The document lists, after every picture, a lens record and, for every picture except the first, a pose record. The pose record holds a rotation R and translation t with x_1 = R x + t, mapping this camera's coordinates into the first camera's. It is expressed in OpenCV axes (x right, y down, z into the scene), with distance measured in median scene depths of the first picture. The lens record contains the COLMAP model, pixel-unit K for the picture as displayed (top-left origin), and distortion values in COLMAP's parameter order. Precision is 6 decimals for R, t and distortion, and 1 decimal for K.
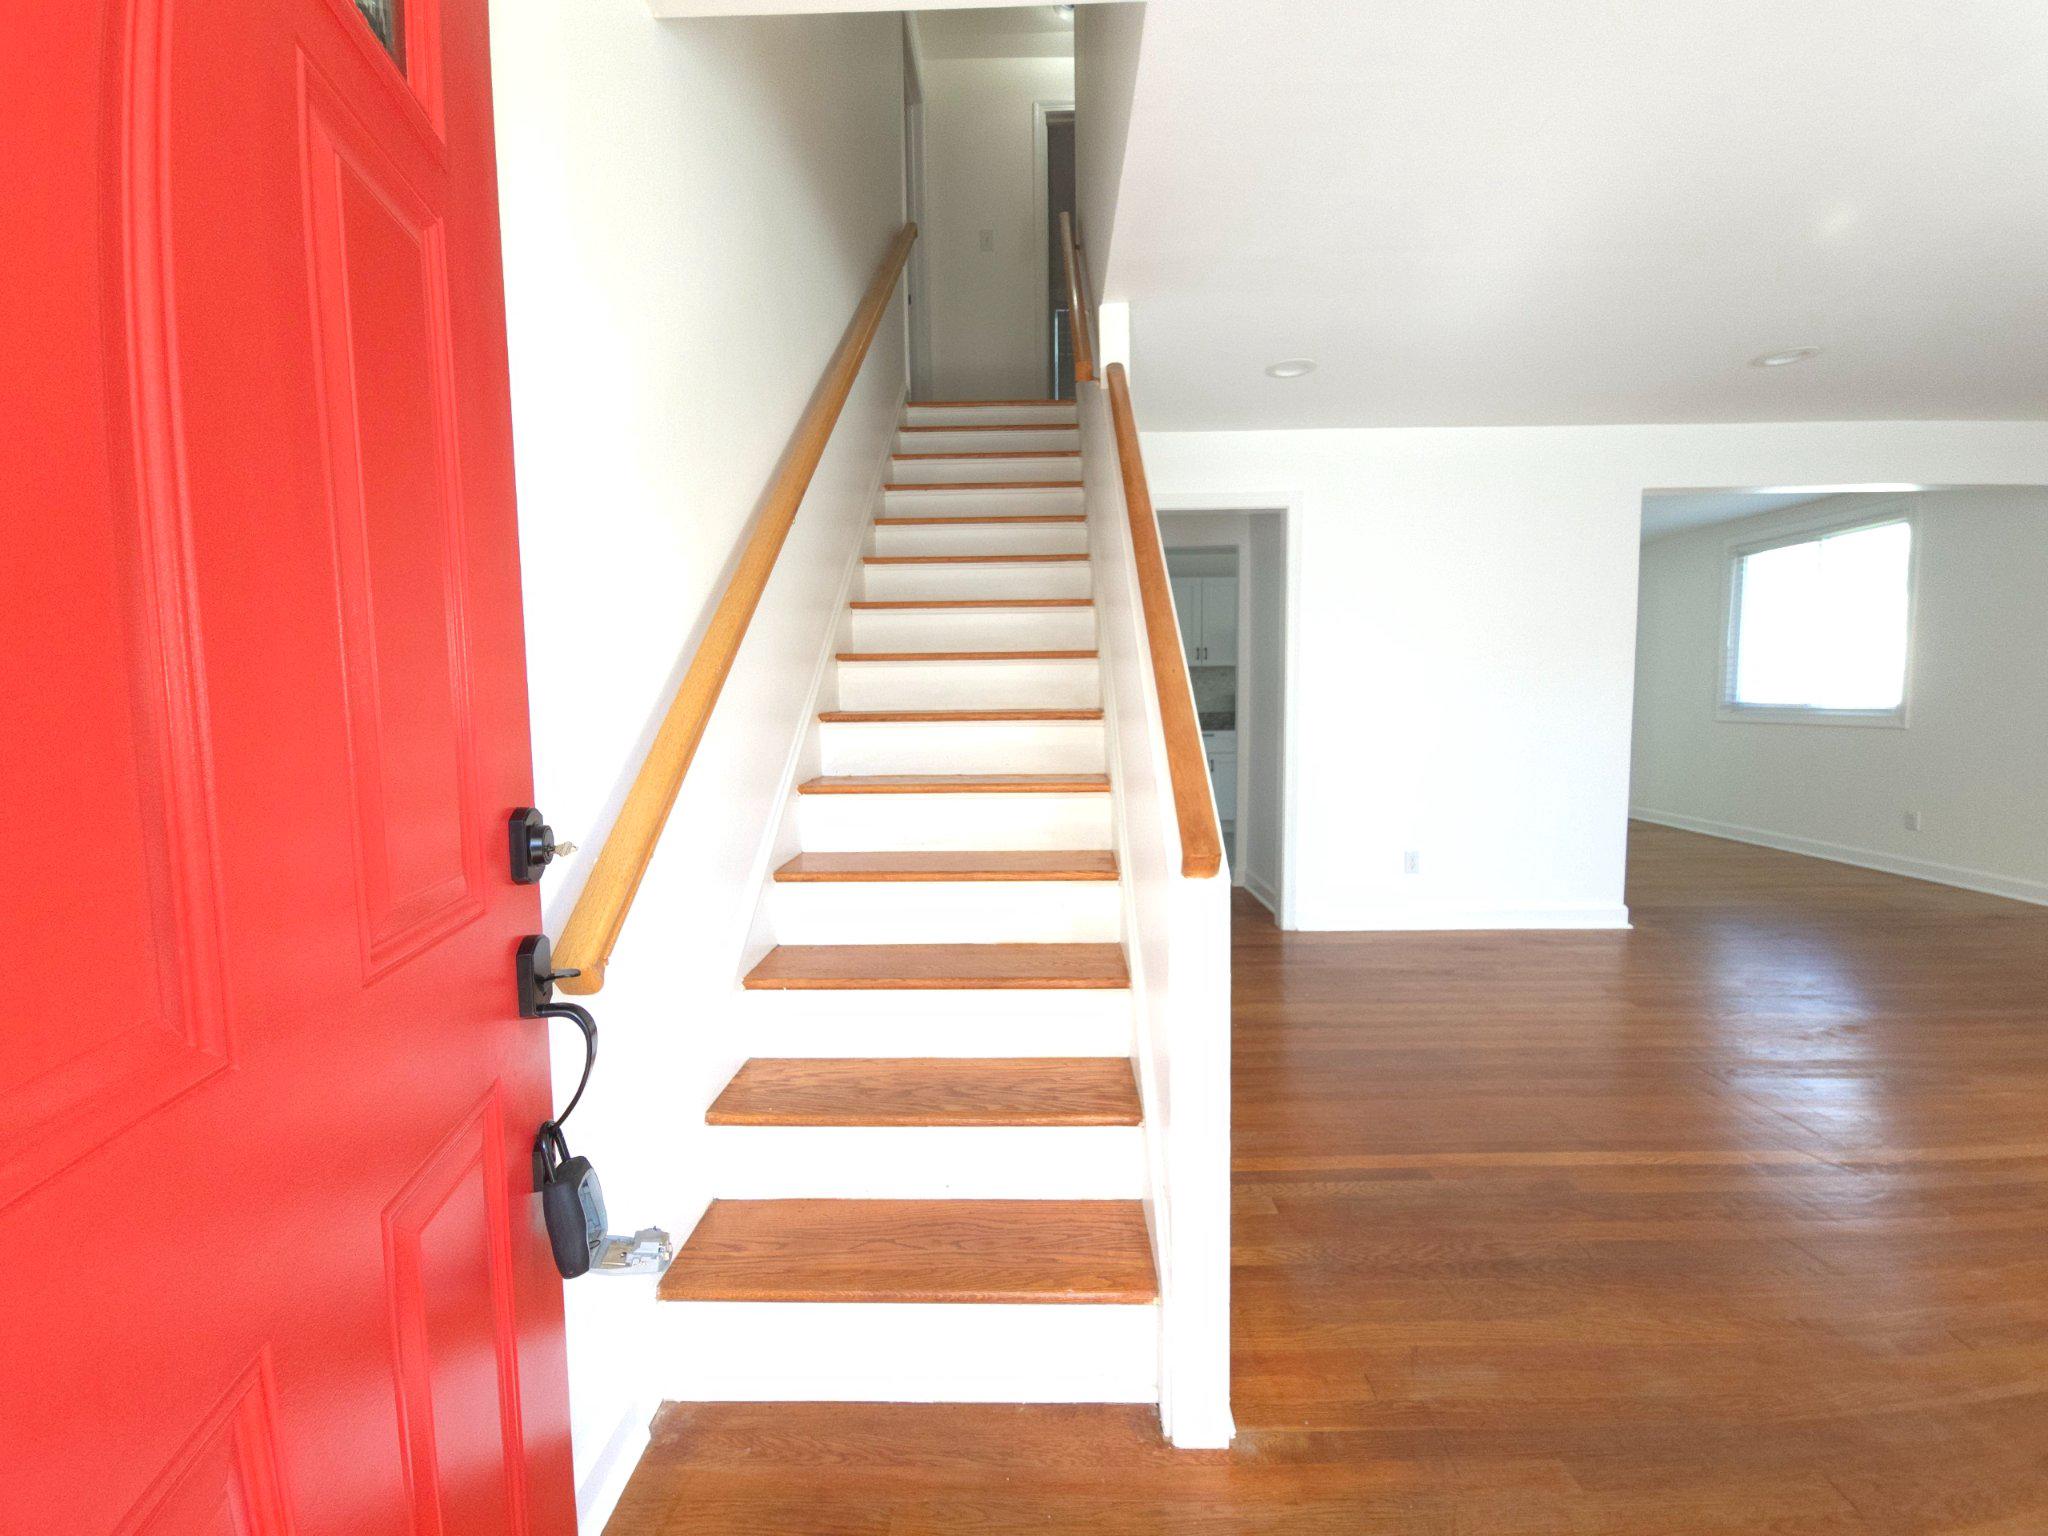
lens RADIAL K [[851.6, 0, 1005.2], [0, 851.6, 765.2], [0, 0, 1]] dist [-0.007747, -0.000234]
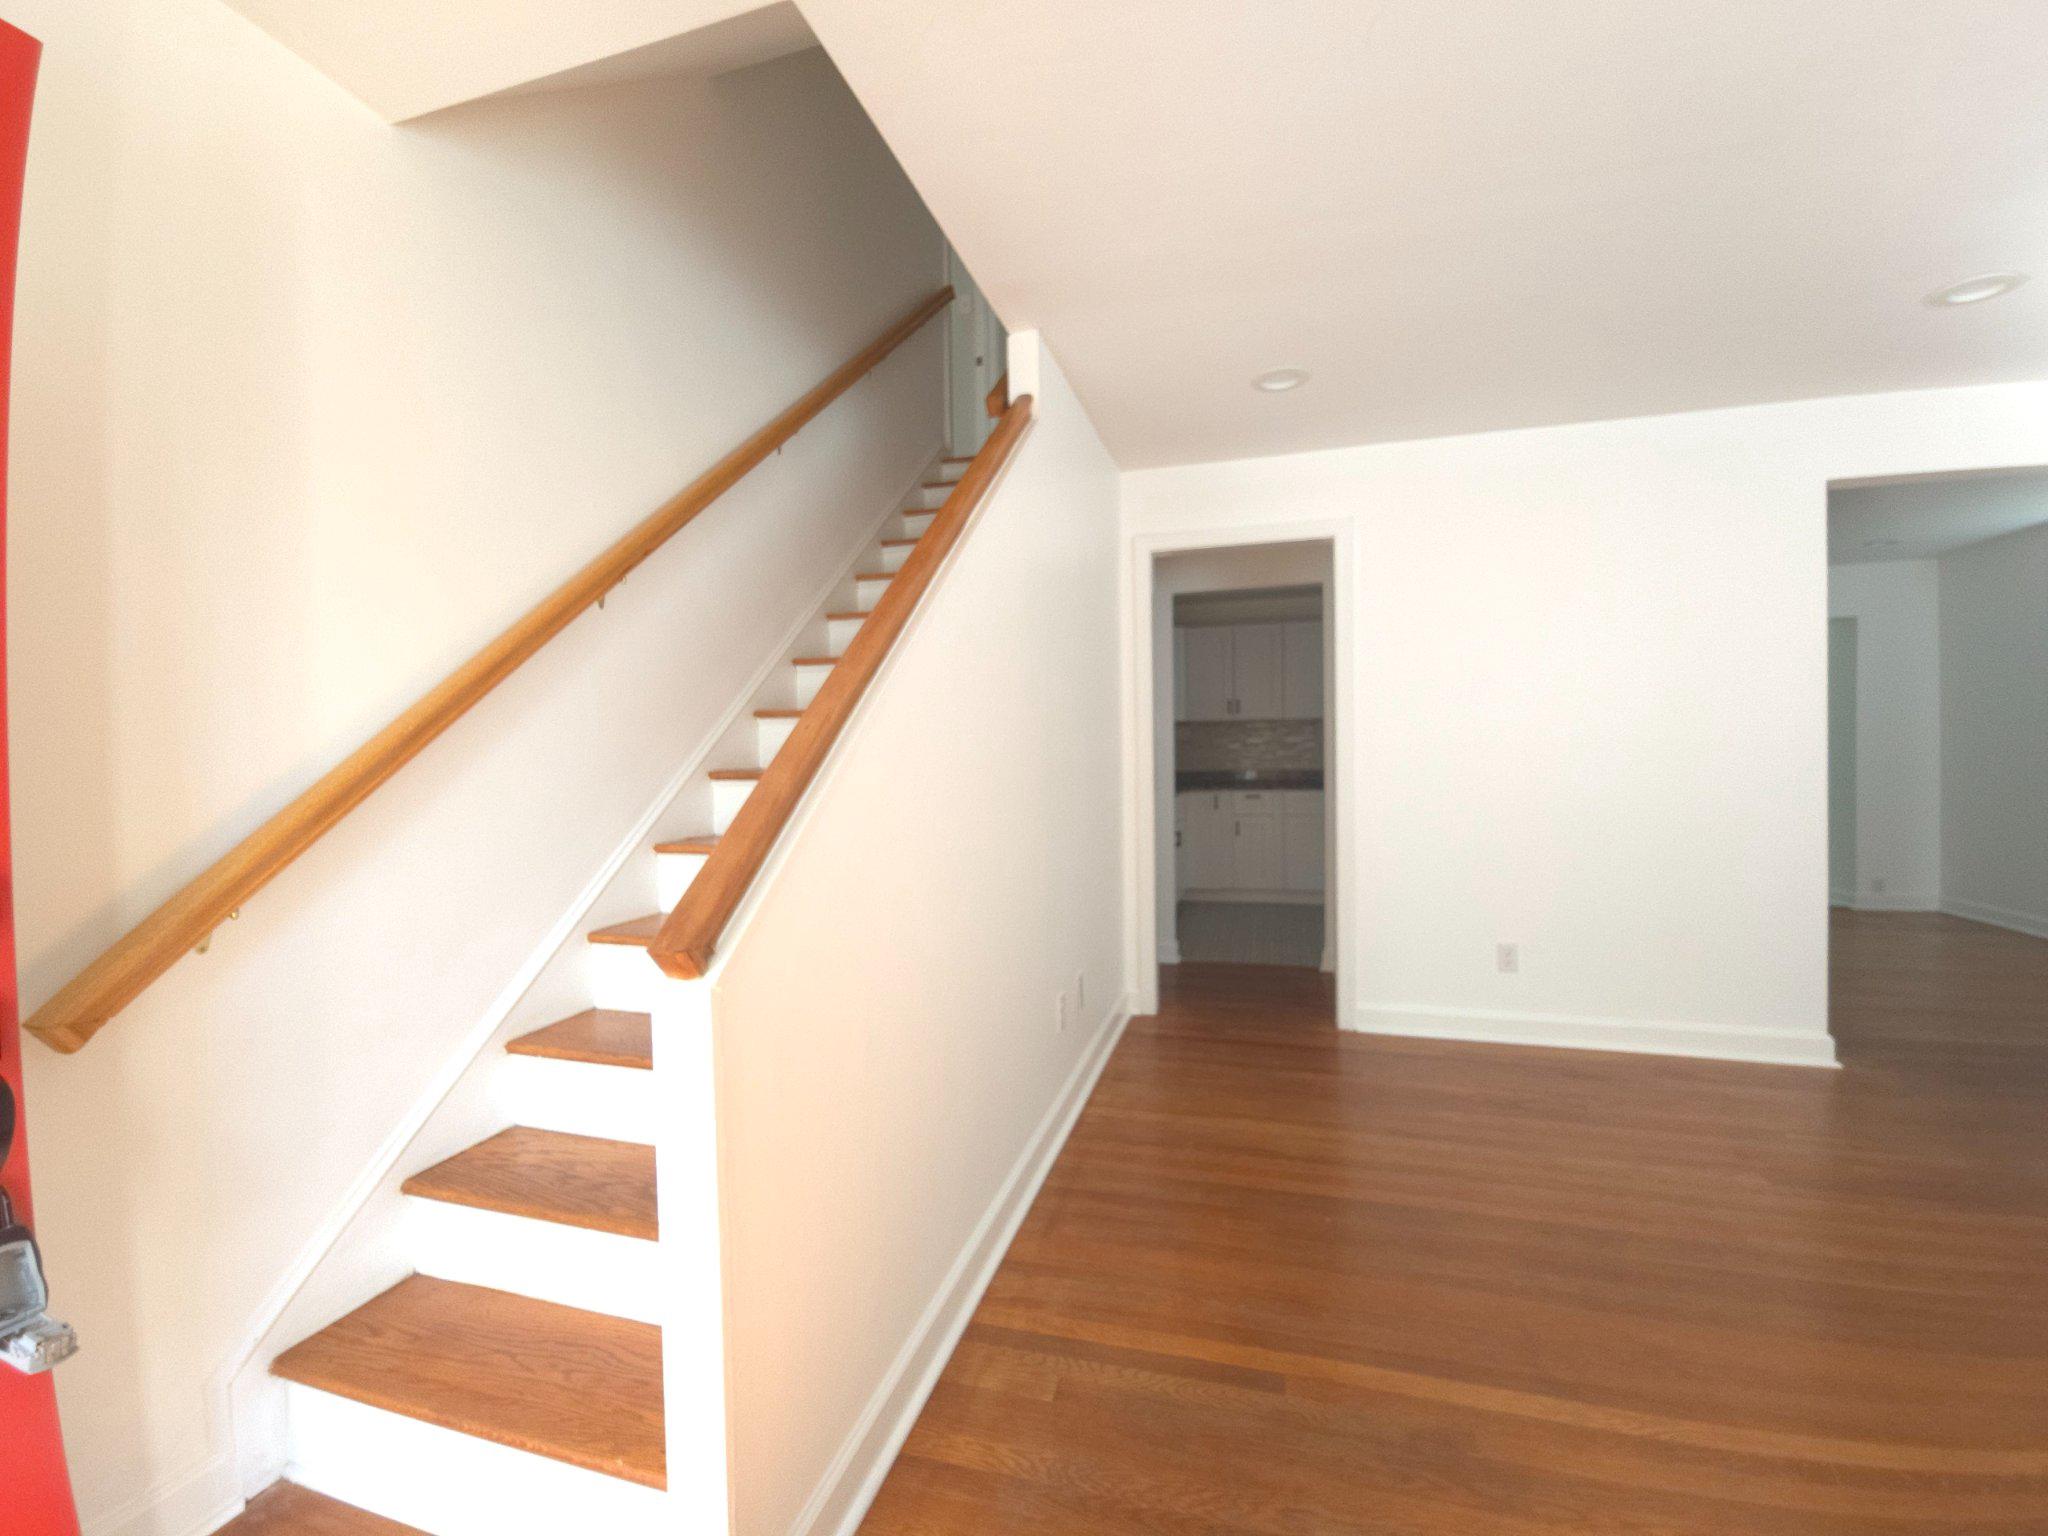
lens RADIAL K [[851.6, 0, 1027.5], [0, 851.6, 759.3], [0, 0, 1]] dist [-0.007747, -0.000234]
pose [[0.964777, 0.001697, -0.263065, 0.323369], [-0.020573, 0.997403, -0.069016, -0.010909], [0.262264, 0.071997, 0.962306, 0.119463]]
